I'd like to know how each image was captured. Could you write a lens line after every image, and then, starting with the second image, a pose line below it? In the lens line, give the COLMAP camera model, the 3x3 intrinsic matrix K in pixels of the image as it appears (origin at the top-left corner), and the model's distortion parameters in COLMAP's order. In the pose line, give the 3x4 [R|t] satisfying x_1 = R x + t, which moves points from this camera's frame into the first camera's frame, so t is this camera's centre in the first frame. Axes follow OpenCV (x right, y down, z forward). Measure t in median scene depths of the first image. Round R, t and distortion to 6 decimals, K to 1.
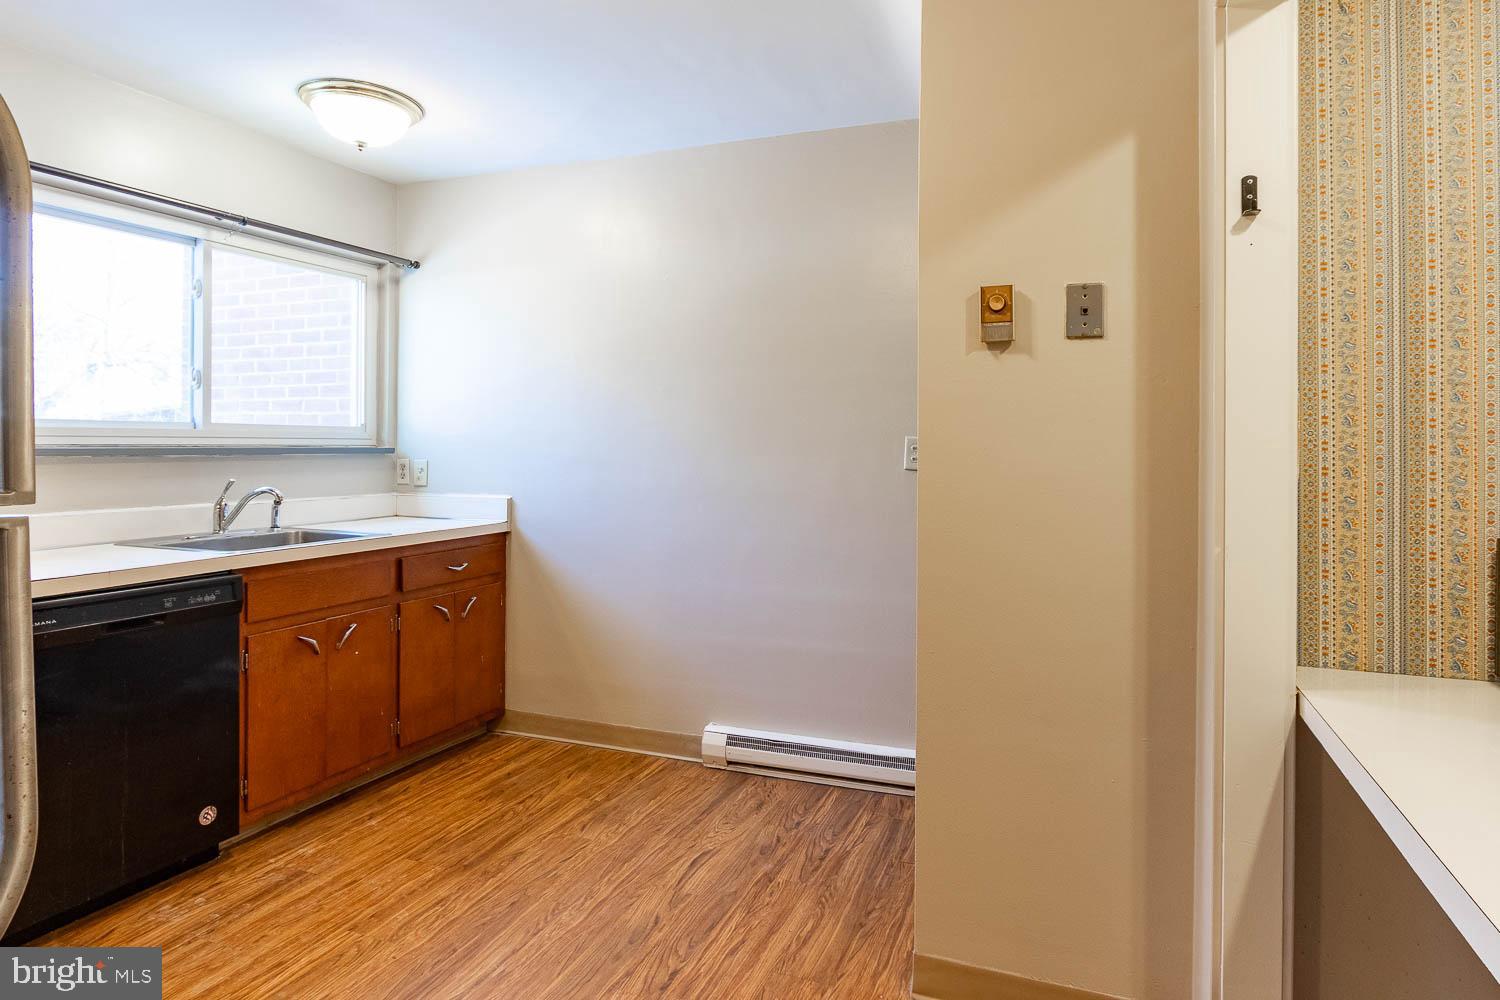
lens RADIAL K [[836.3, 0, 799.0], [0, 836.3, 440.6], [0, 0, 1]] dist [-0.000547, 0.000014]
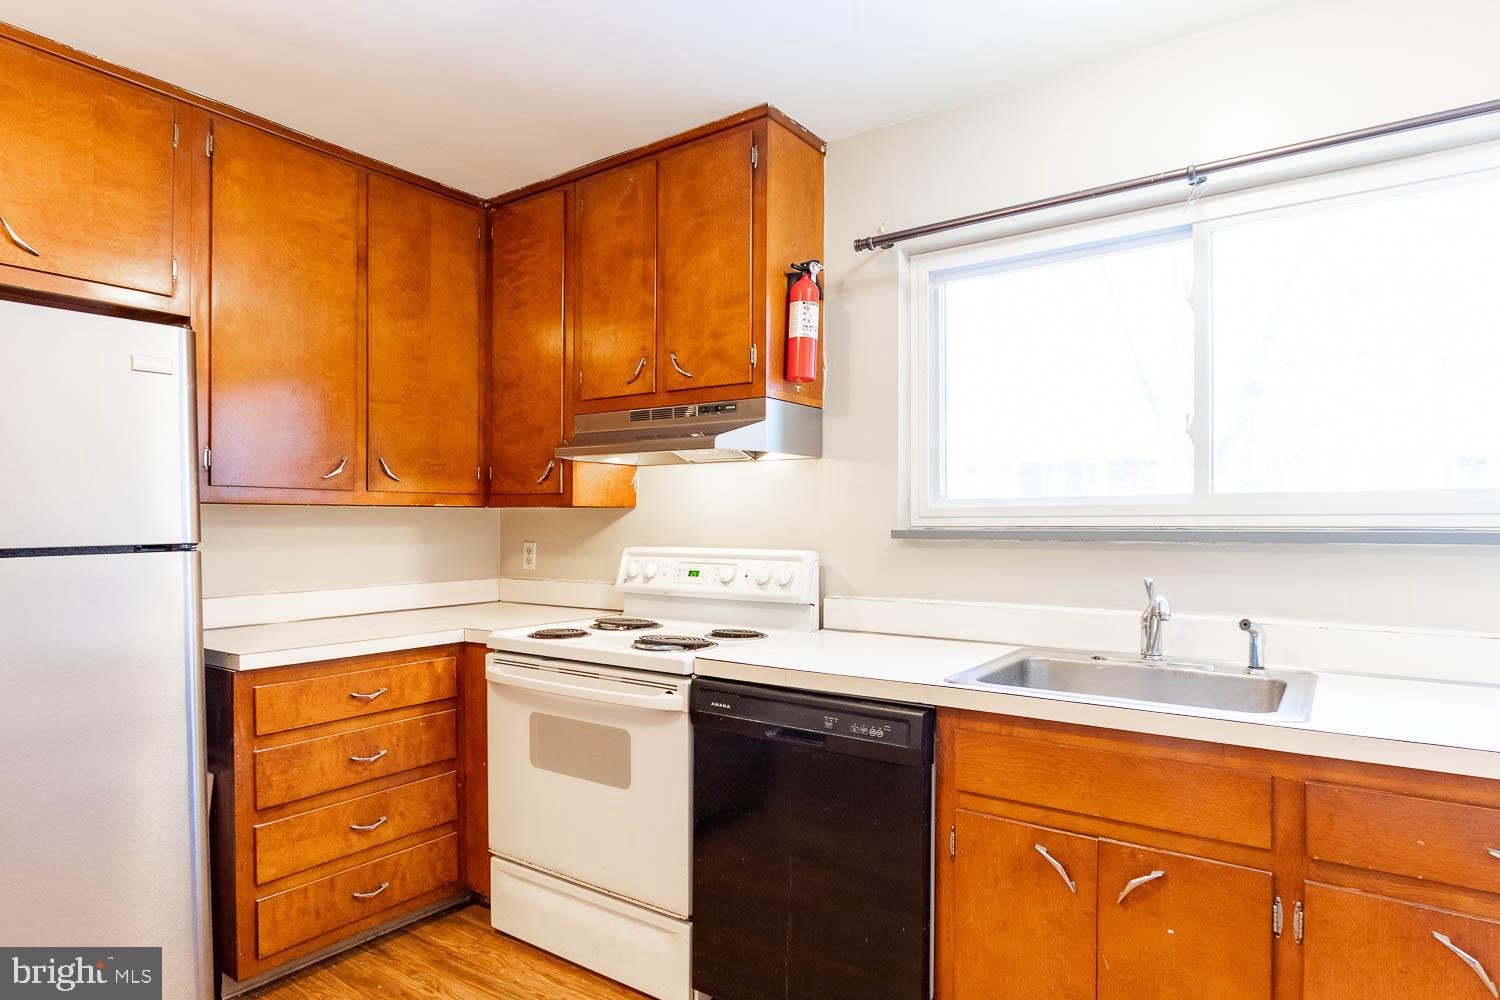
lens RADIAL K [[842.6, 0, 746.4], [0, 842.6, 524.4], [0, 0, 1]] dist [-0.002454, -0.000344]
pose [[-0.265820, -0.002807, -0.964019, 0.036270], [0.004071, 0.999984, -0.004034, 0.003997], [0.964014, -0.004996, -0.265804, 0.796215]]
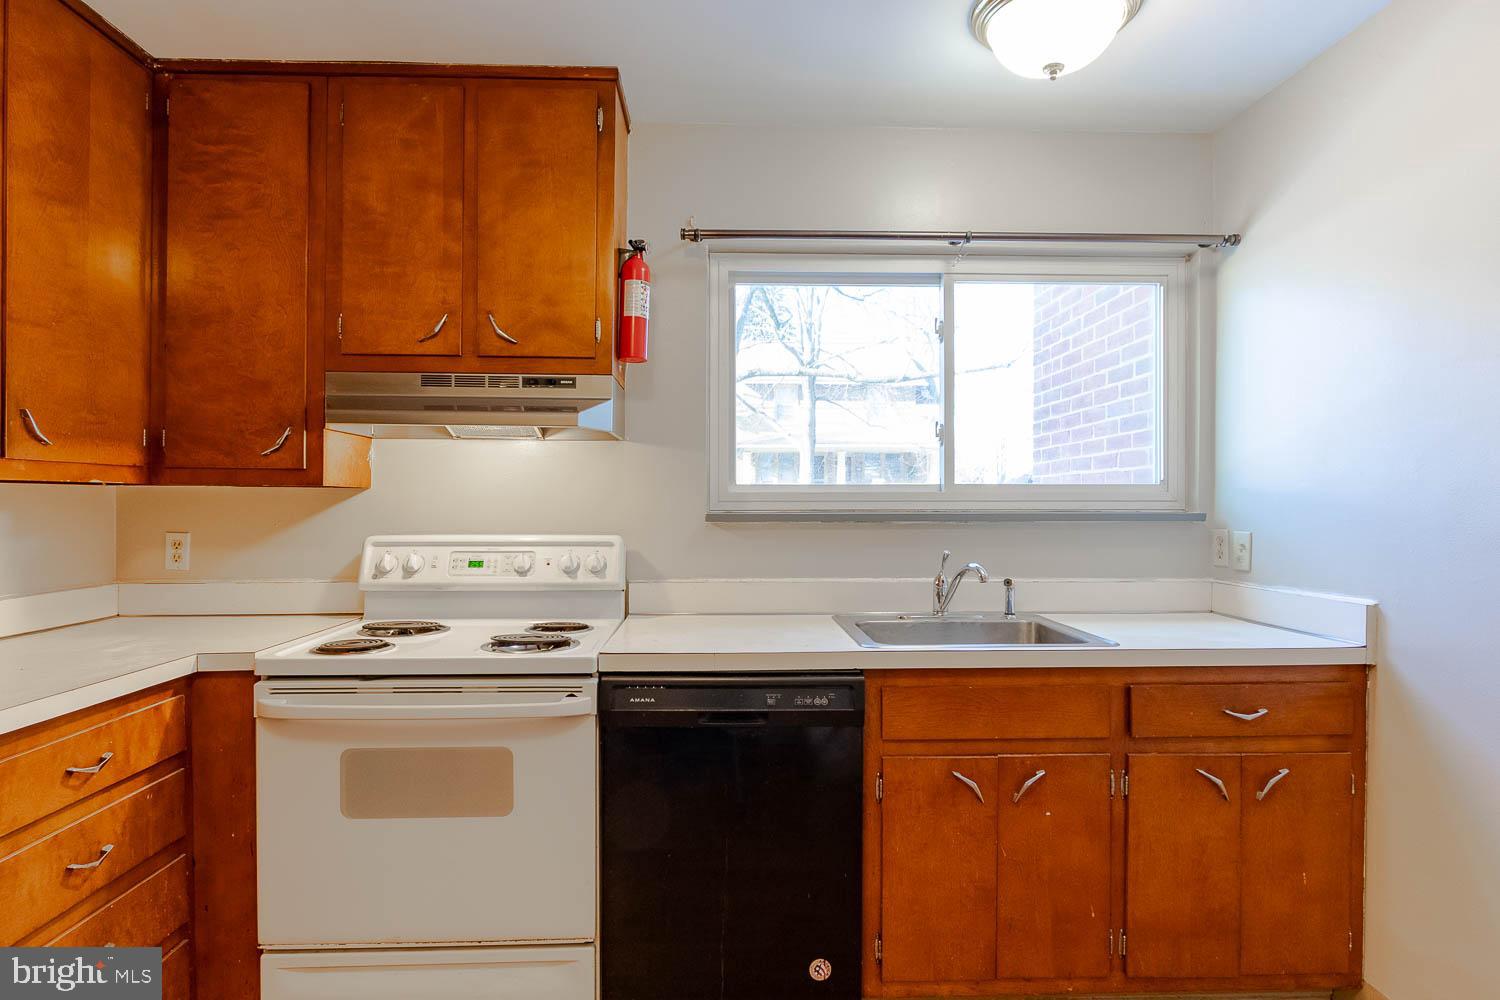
lens RADIAL K [[821.6, 0, 750.6], [0, 821.6, 508.1], [0, 0, 1]] dist [-0.003419, -0.001618]
pose [[0.381640, -0.000789, -0.924311, -0.000074], [0.006776, 0.999975, 0.001944, 0.000337], [0.924286, -0.007005, 0.381636, 0.465989]]
